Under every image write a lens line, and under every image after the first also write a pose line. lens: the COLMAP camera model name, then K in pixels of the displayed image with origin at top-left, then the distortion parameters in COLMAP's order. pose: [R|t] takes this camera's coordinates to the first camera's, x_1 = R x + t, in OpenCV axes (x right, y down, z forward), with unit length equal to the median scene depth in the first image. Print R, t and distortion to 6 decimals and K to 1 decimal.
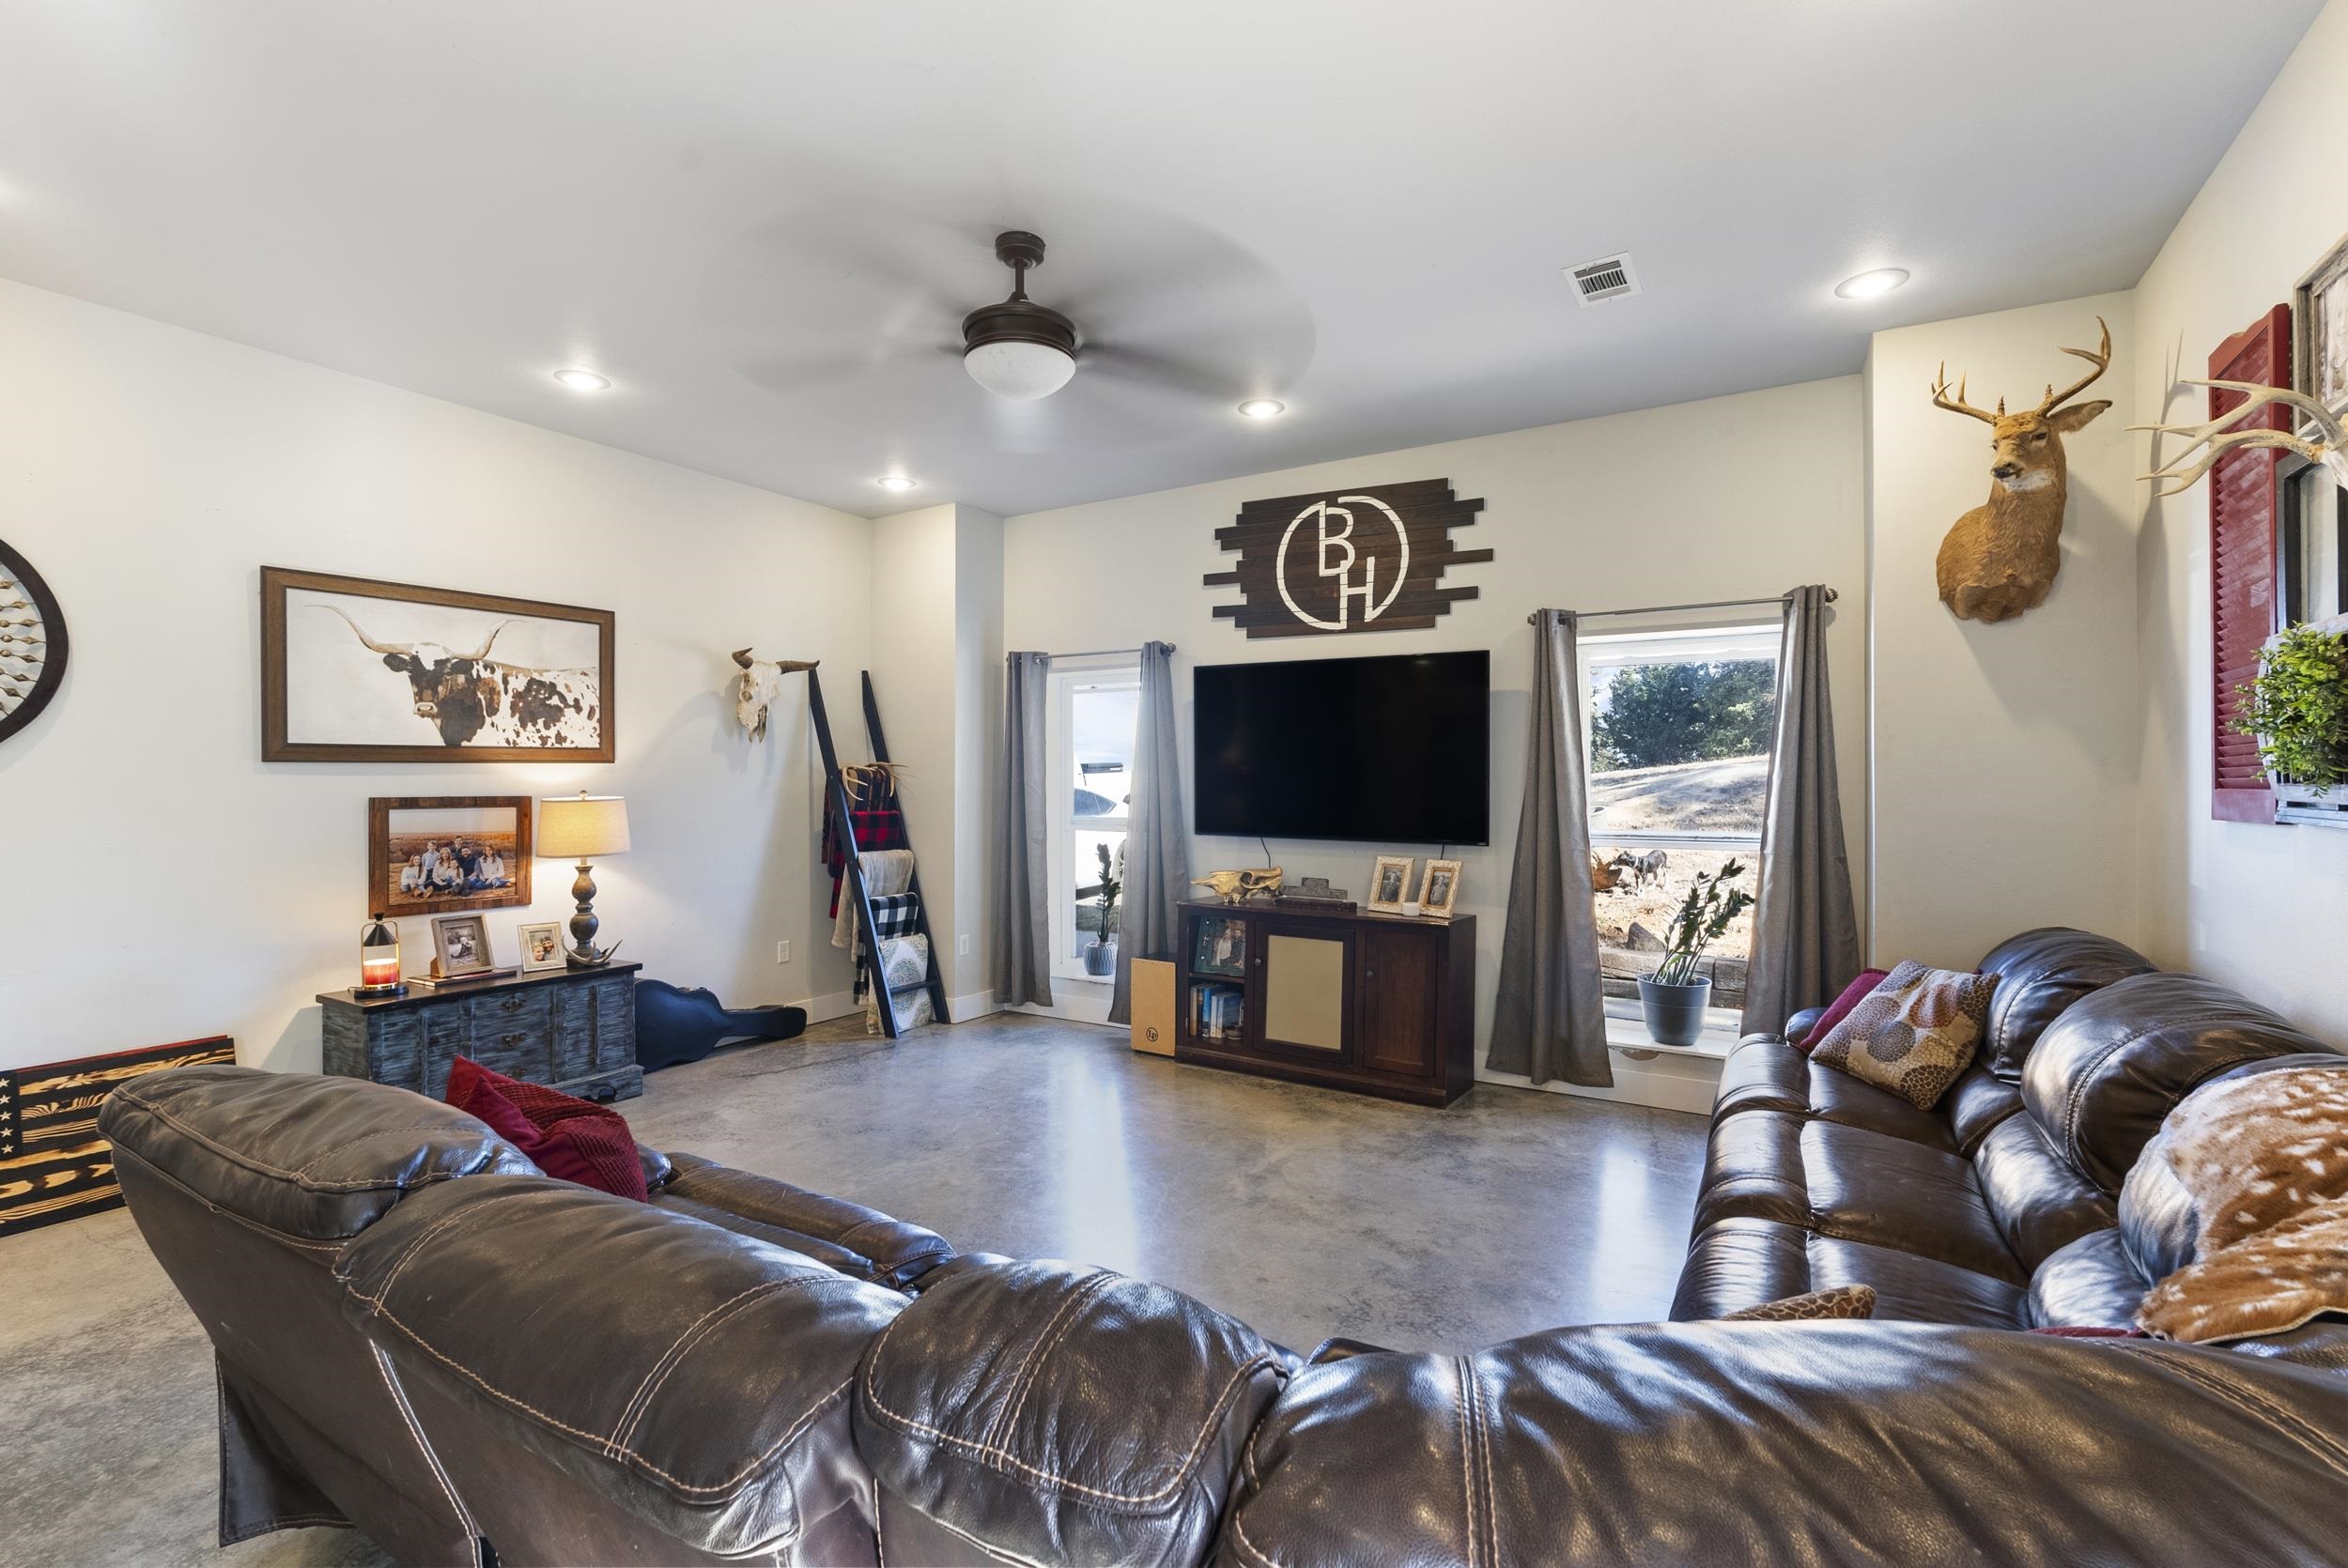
lens RADIAL K [[1035.3, 0, 1184.8], [0, 1035.3, 786.8], [0, 0, 1]] dist [-0.002409, -0.000619]
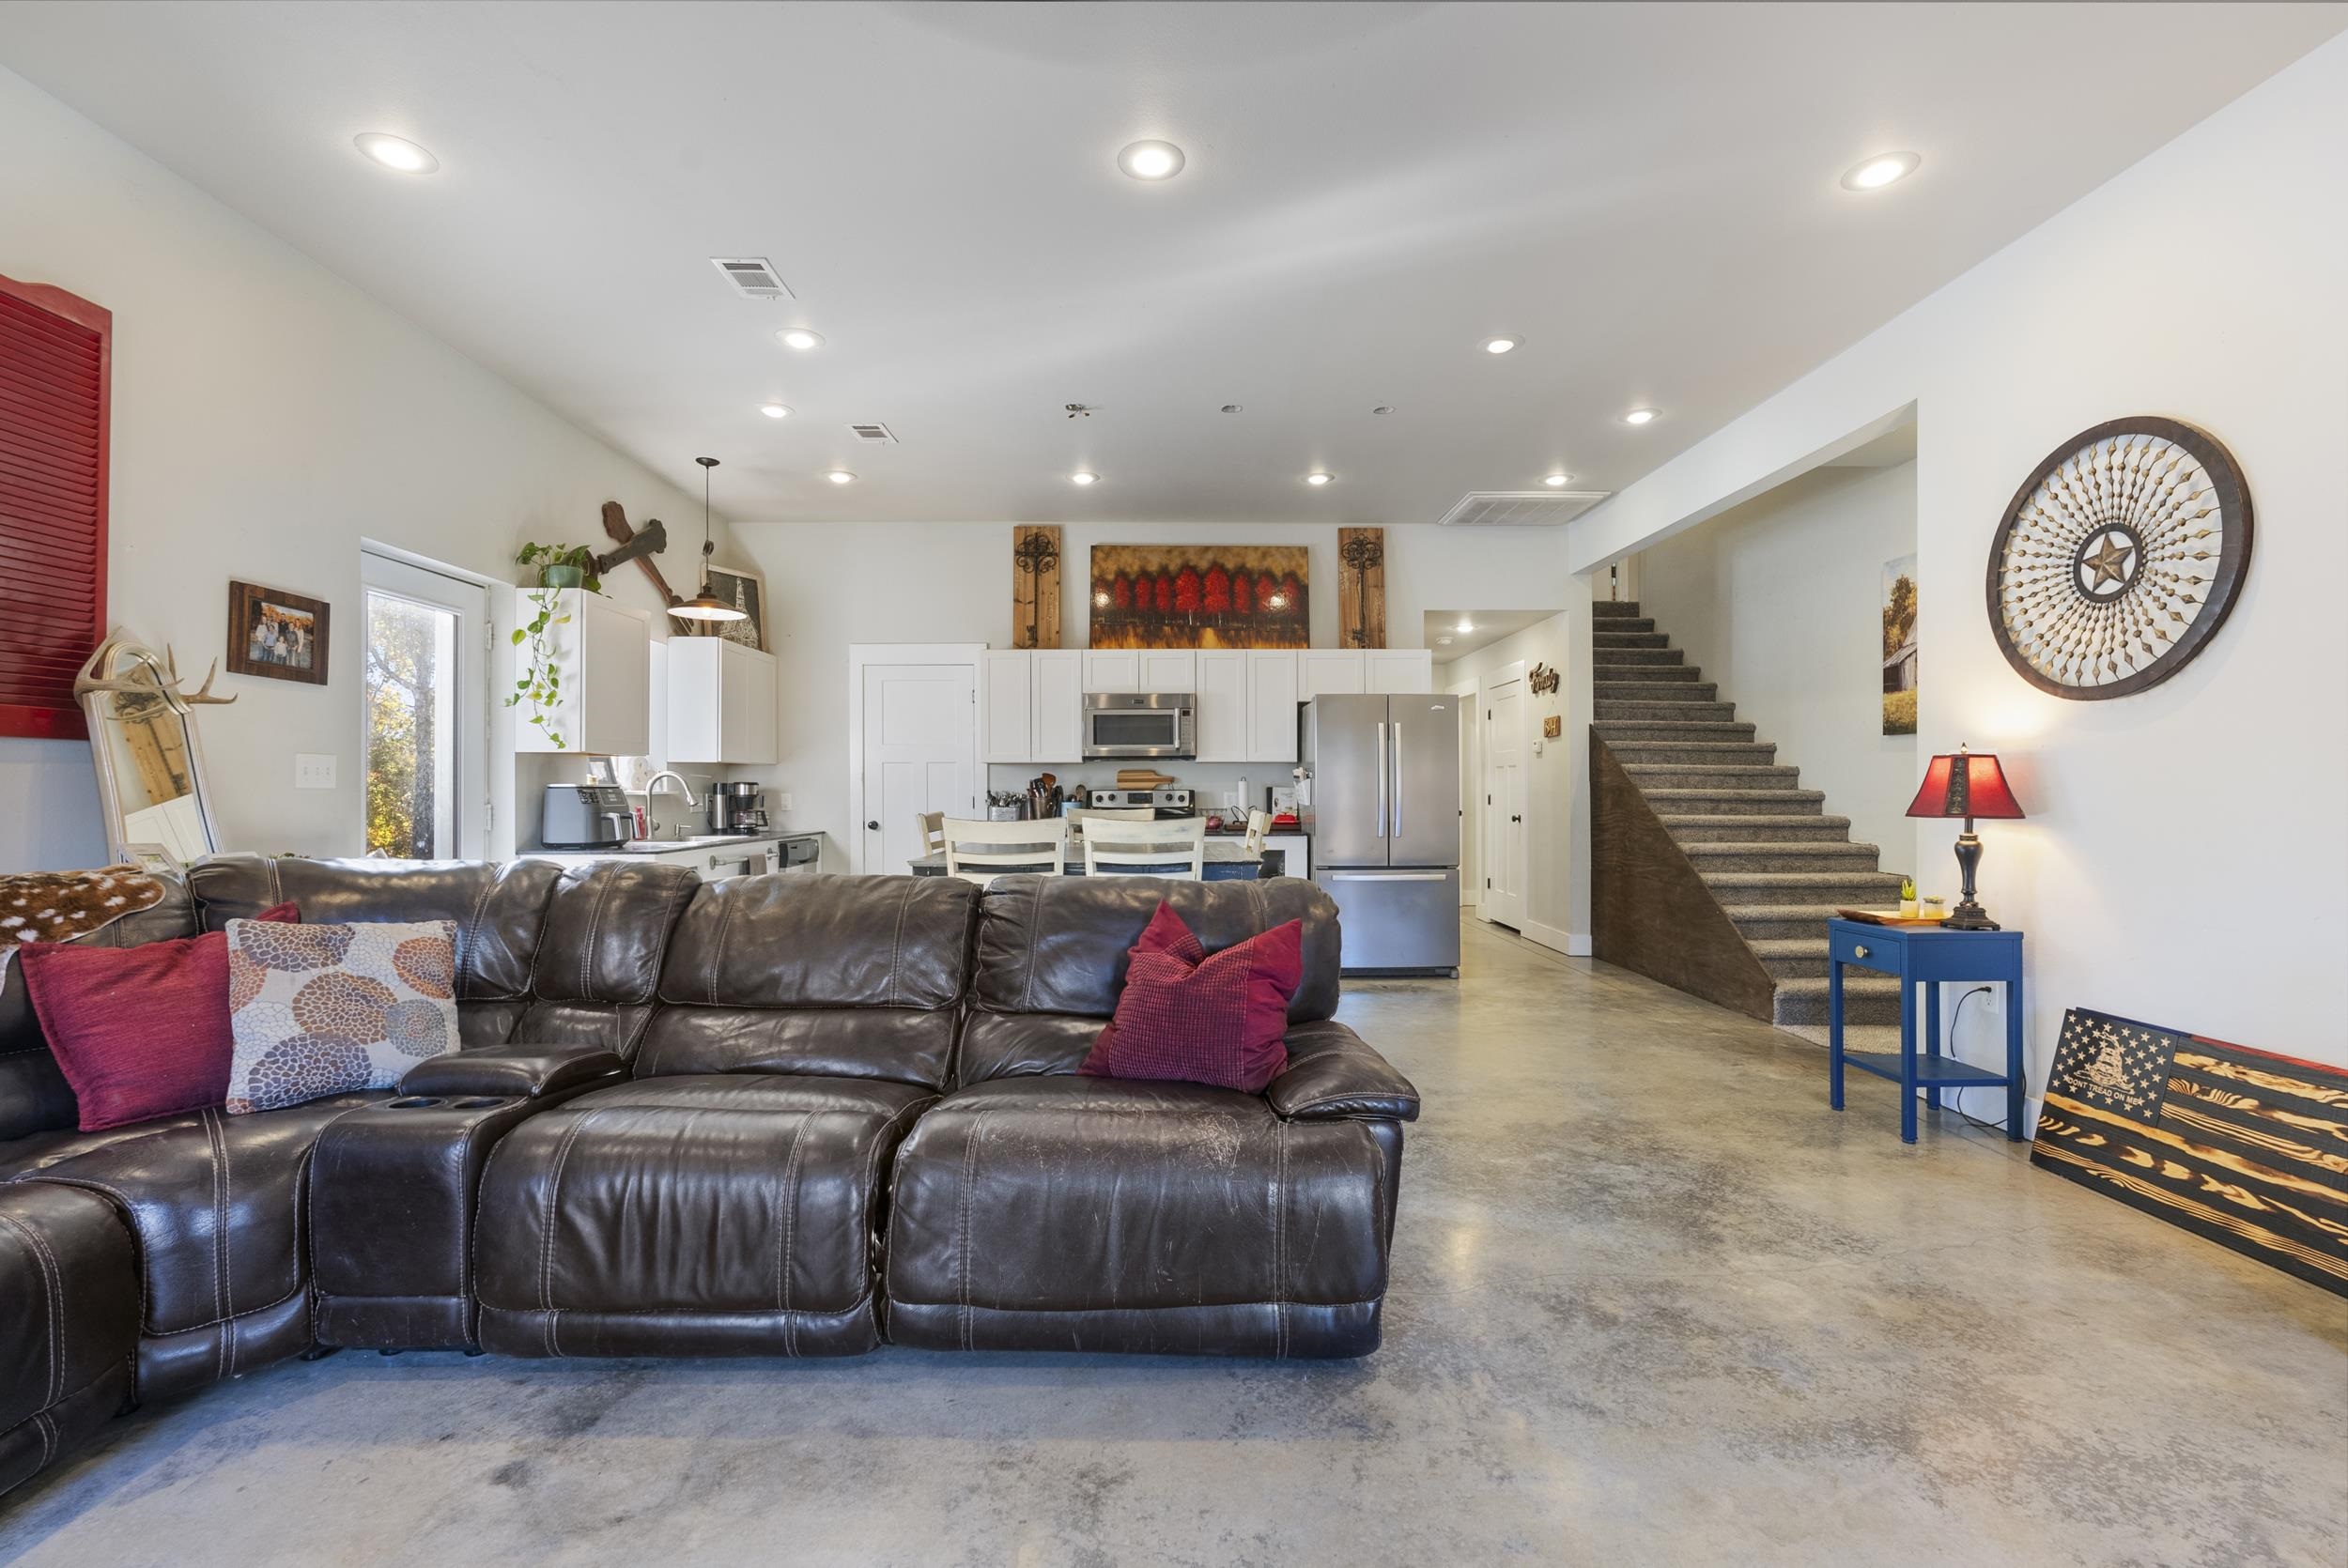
lens RADIAL K [[1033.2, 0, 1175.2], [0, 1033.2, 784.5], [0, 0, 1]] dist [-0.006386, 0.001395]
pose [[-0.843419, -0.001379, -0.537255, 0.032473], [-0.002188, 0.999997, 0.000869, 0.045564], [0.537252, 0.001909, -0.843420, 0.878960]]
